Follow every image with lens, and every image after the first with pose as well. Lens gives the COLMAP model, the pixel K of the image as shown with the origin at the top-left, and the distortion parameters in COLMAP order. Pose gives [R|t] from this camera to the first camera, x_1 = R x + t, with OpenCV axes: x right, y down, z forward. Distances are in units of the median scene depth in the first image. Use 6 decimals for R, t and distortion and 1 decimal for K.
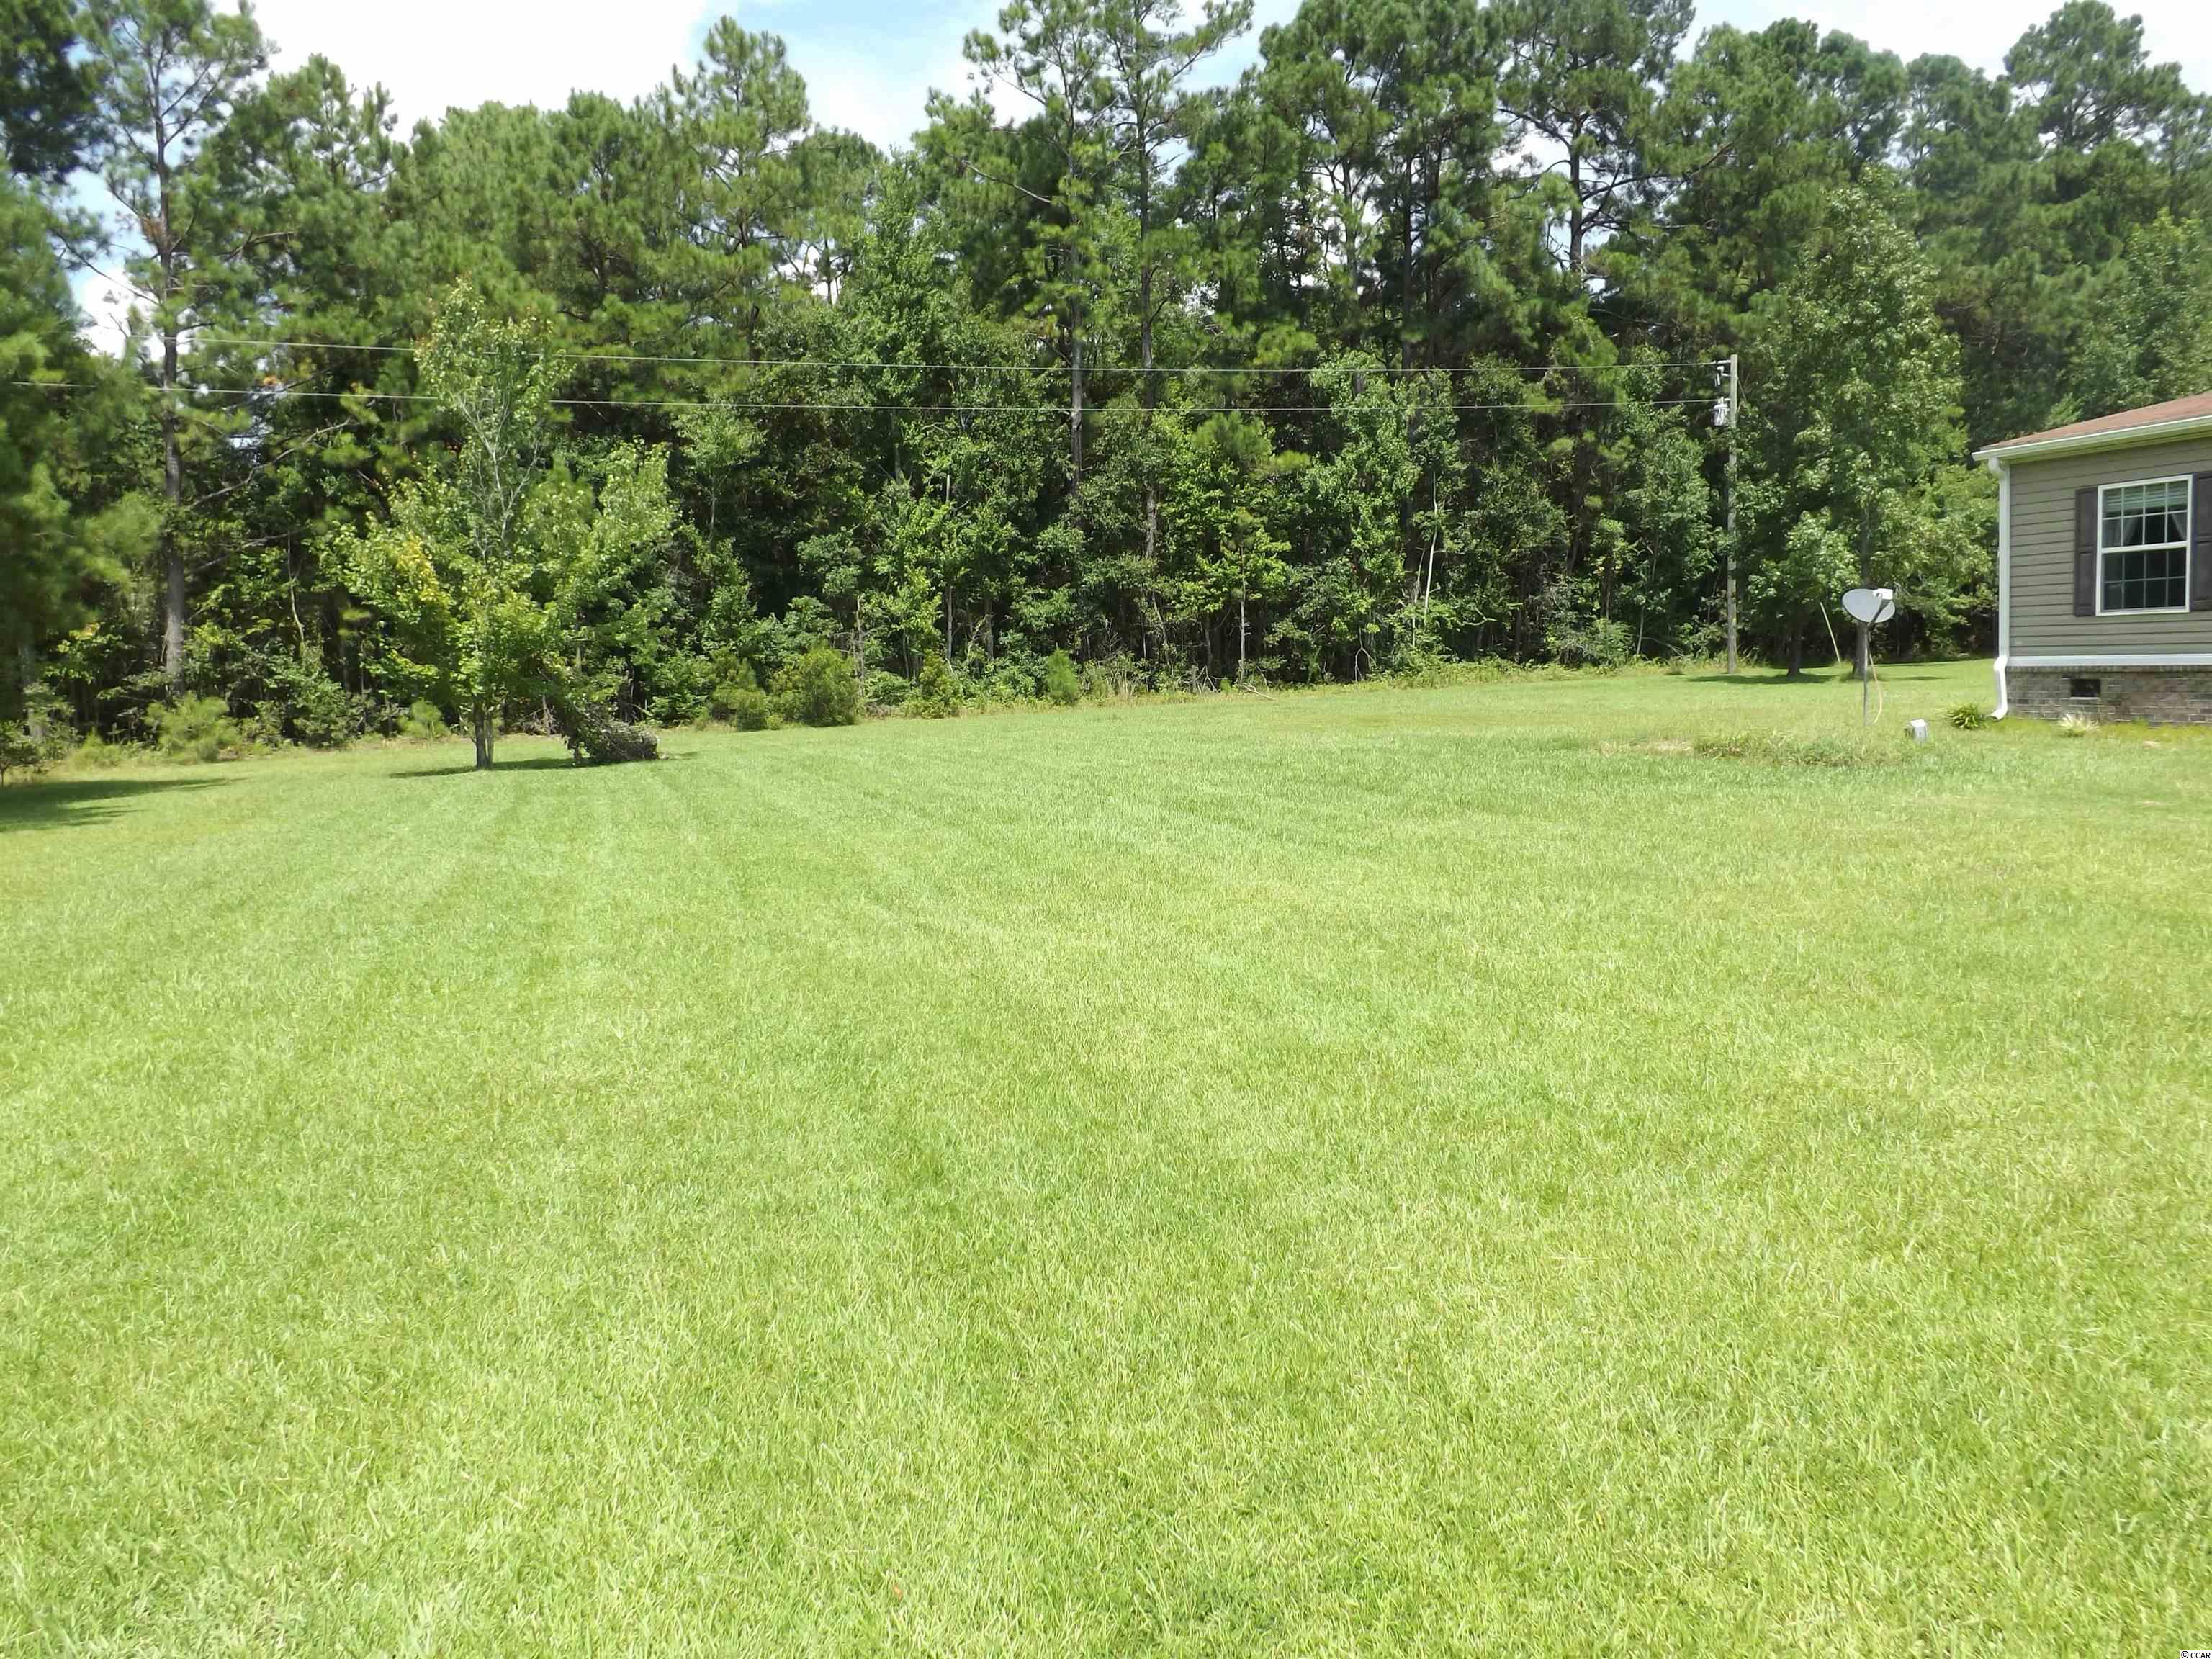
lens RADIAL K [[1626.5, 0, 1092.7], [0, 1626.5, 827.0], [0, 0, 1]] dist [-0.042892, 0.015127]
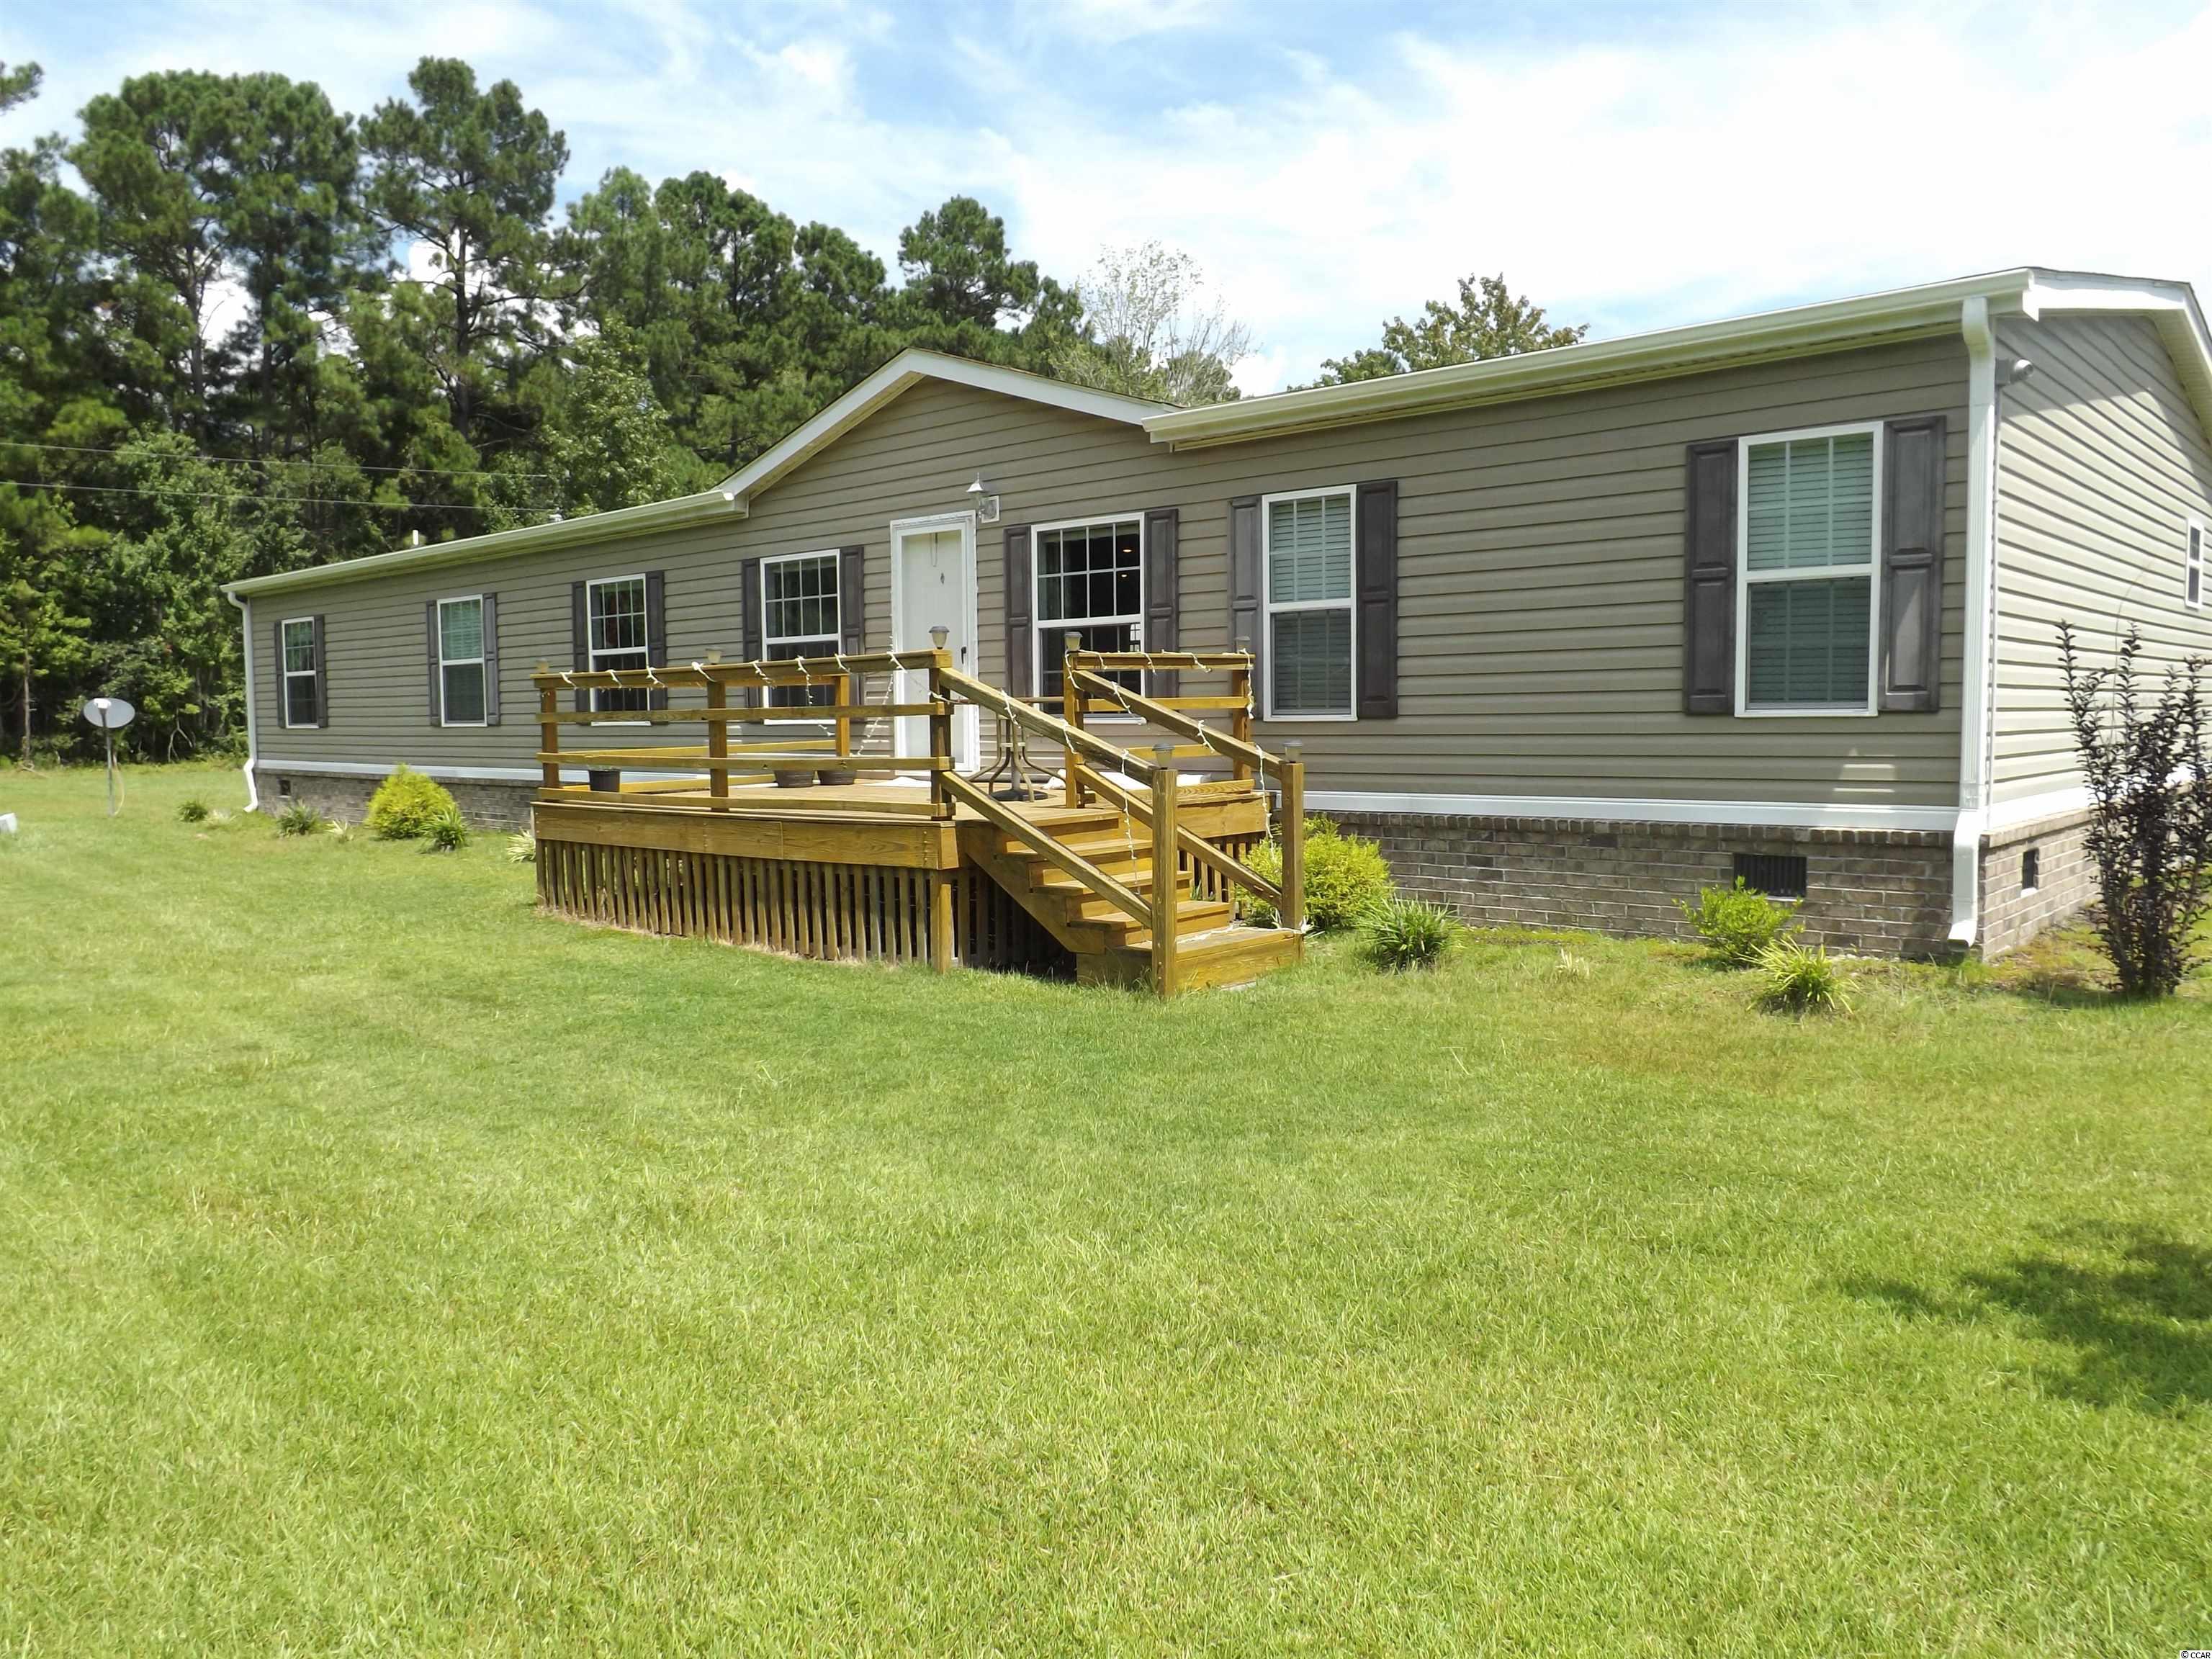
lens RADIAL K [[1626.5, 0, 1108.4], [0, 1626.5, 843.7], [0, 0, 1]] dist [-0.042892, 0.015127]
pose [[0.899915, 0.004255, 0.436045, 0.249888], [0.011873, 0.999343, -0.034256, 0.001285], [-0.435904, 0.036004, 0.899273, -0.133538]]
